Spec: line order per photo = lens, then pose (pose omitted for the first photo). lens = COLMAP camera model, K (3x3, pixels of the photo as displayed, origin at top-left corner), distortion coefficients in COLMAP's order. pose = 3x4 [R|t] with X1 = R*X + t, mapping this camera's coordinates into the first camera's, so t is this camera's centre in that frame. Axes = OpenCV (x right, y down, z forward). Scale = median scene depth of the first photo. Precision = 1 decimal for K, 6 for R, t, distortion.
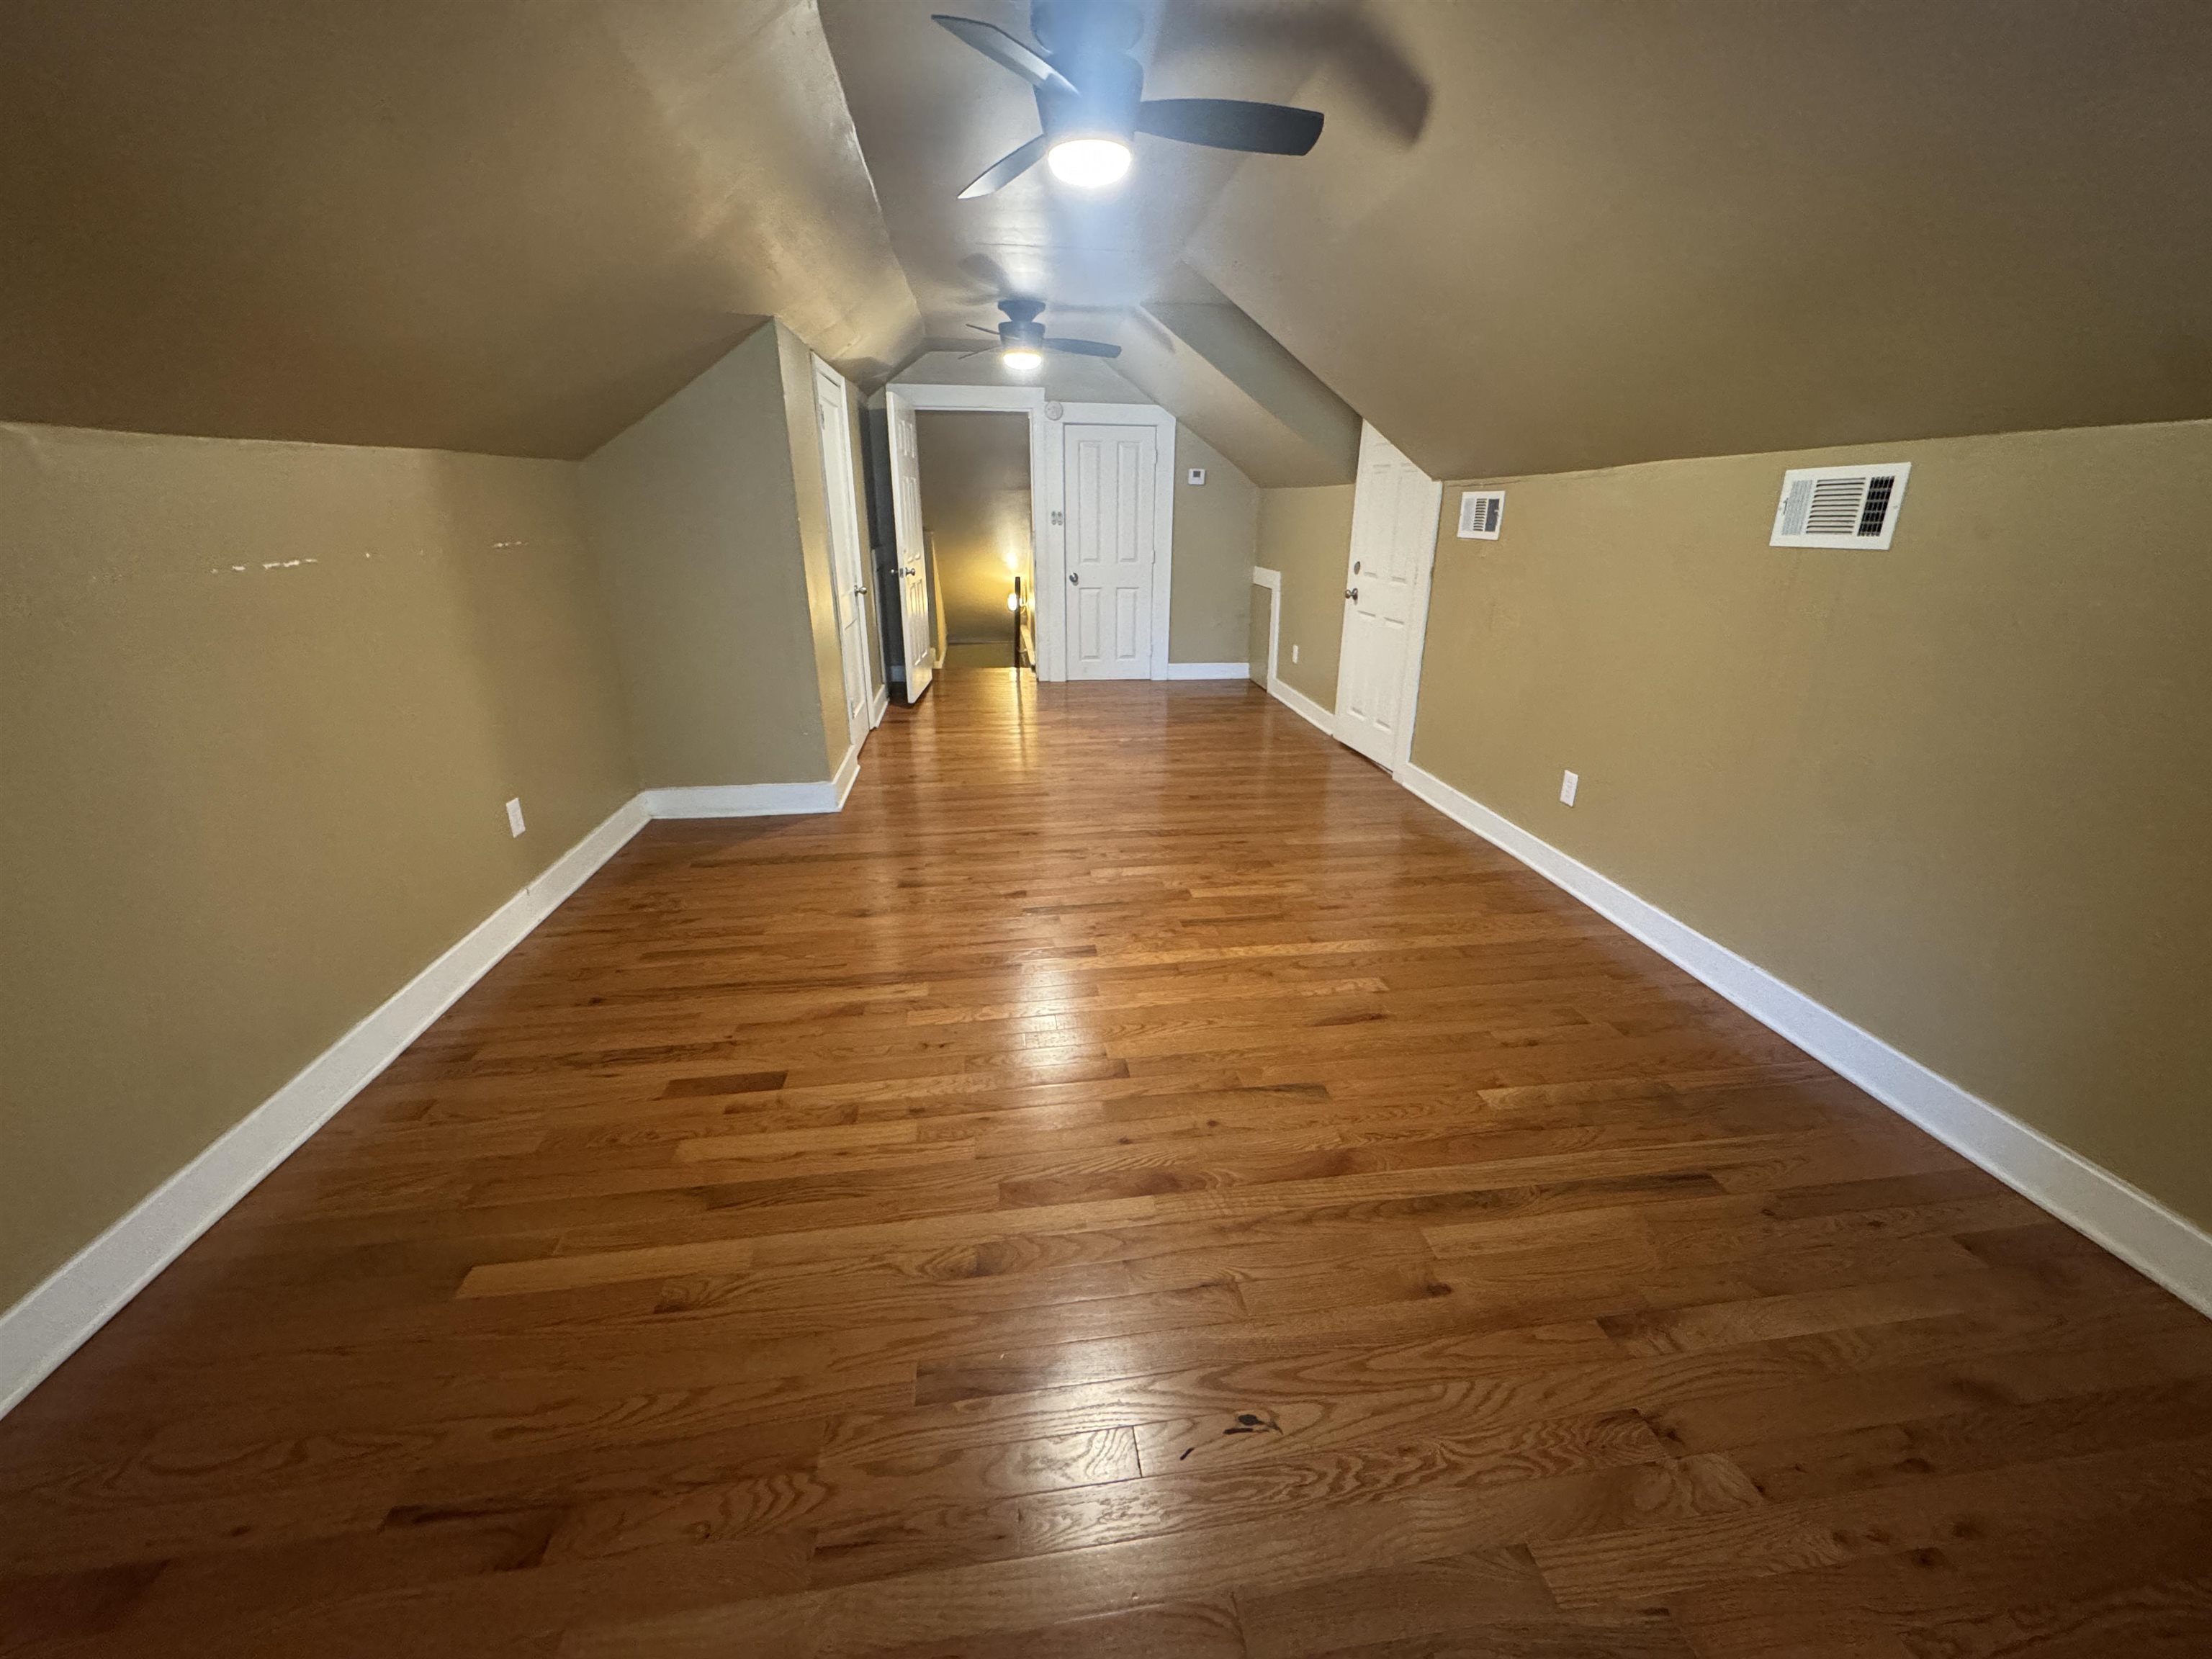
lens RADIAL K [[889.1, 0, 1111.0], [0, 889.1, 839.5], [0, 0, 1]] dist [-0.002629, 0.000297]
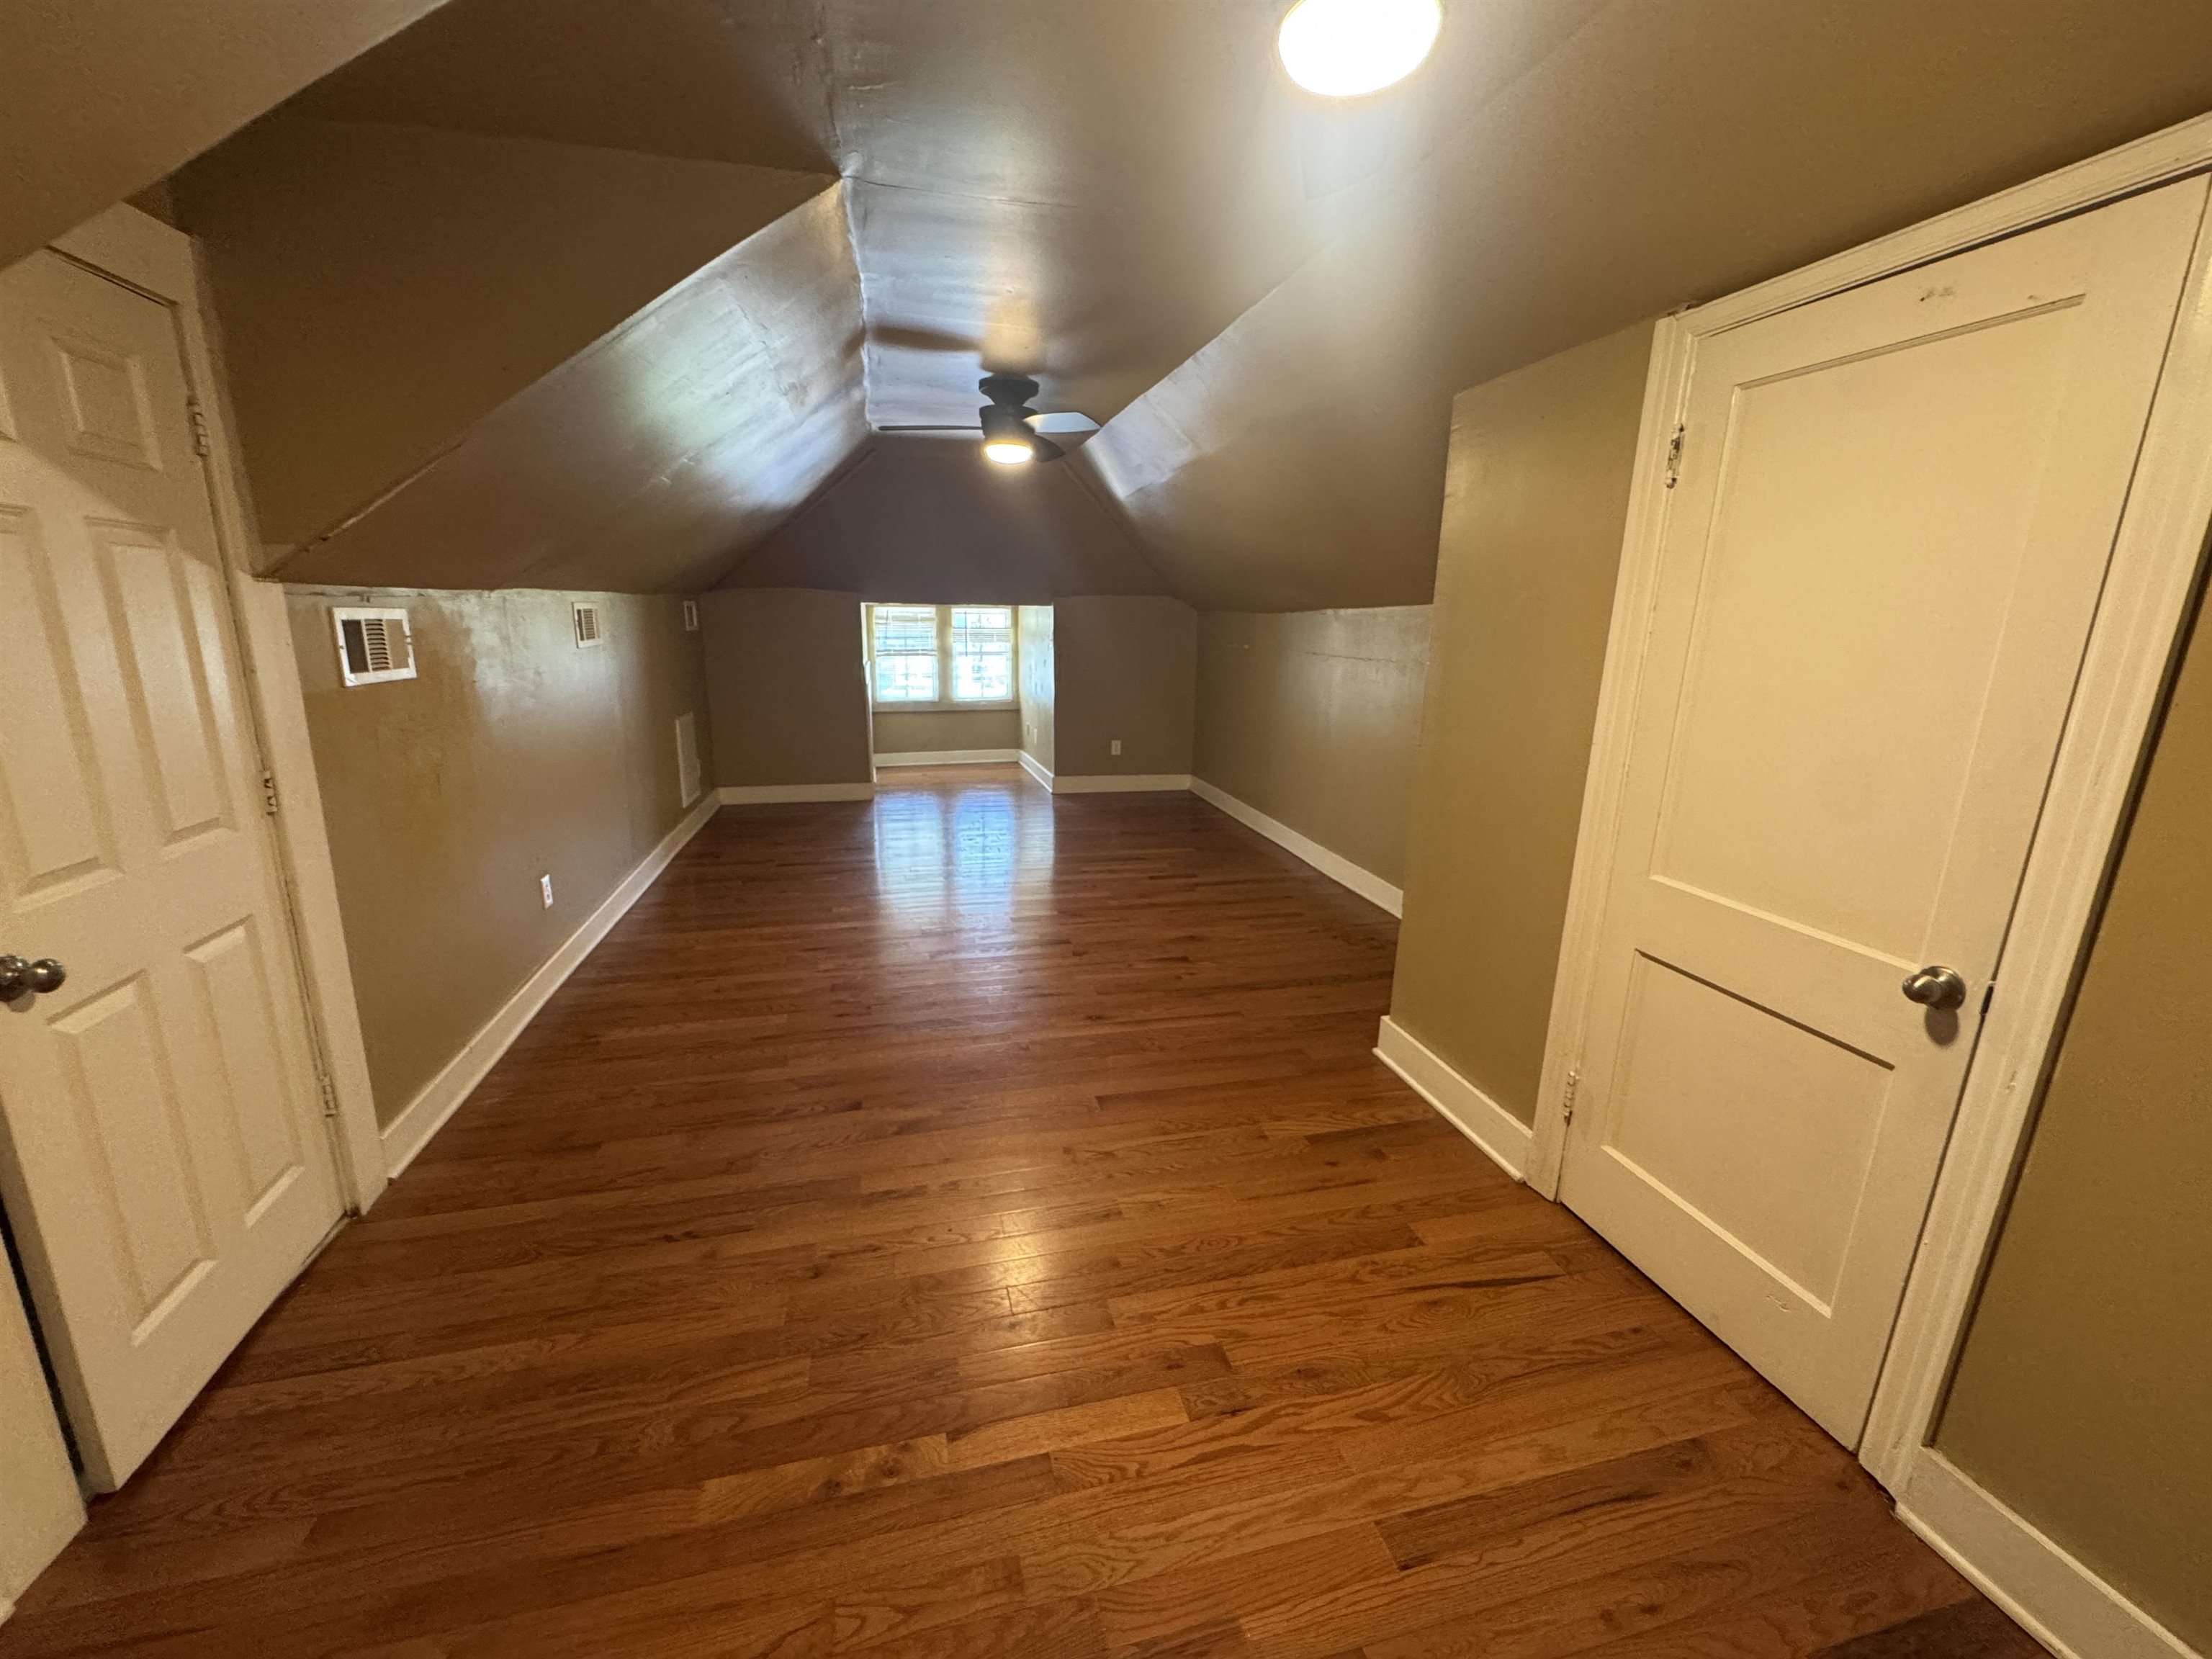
lens RADIAL K [[889.1, 0, 1110.0], [0, 889.1, 825.1], [0, 0, 1]] dist [-0.002629, 0.000297]
pose [[-0.994242, 0.002598, -0.107130, -0.022221], [-0.057325, 0.831745, 0.552190, -0.842191], [0.090539, 0.555152, -0.826807, 2.174678]]
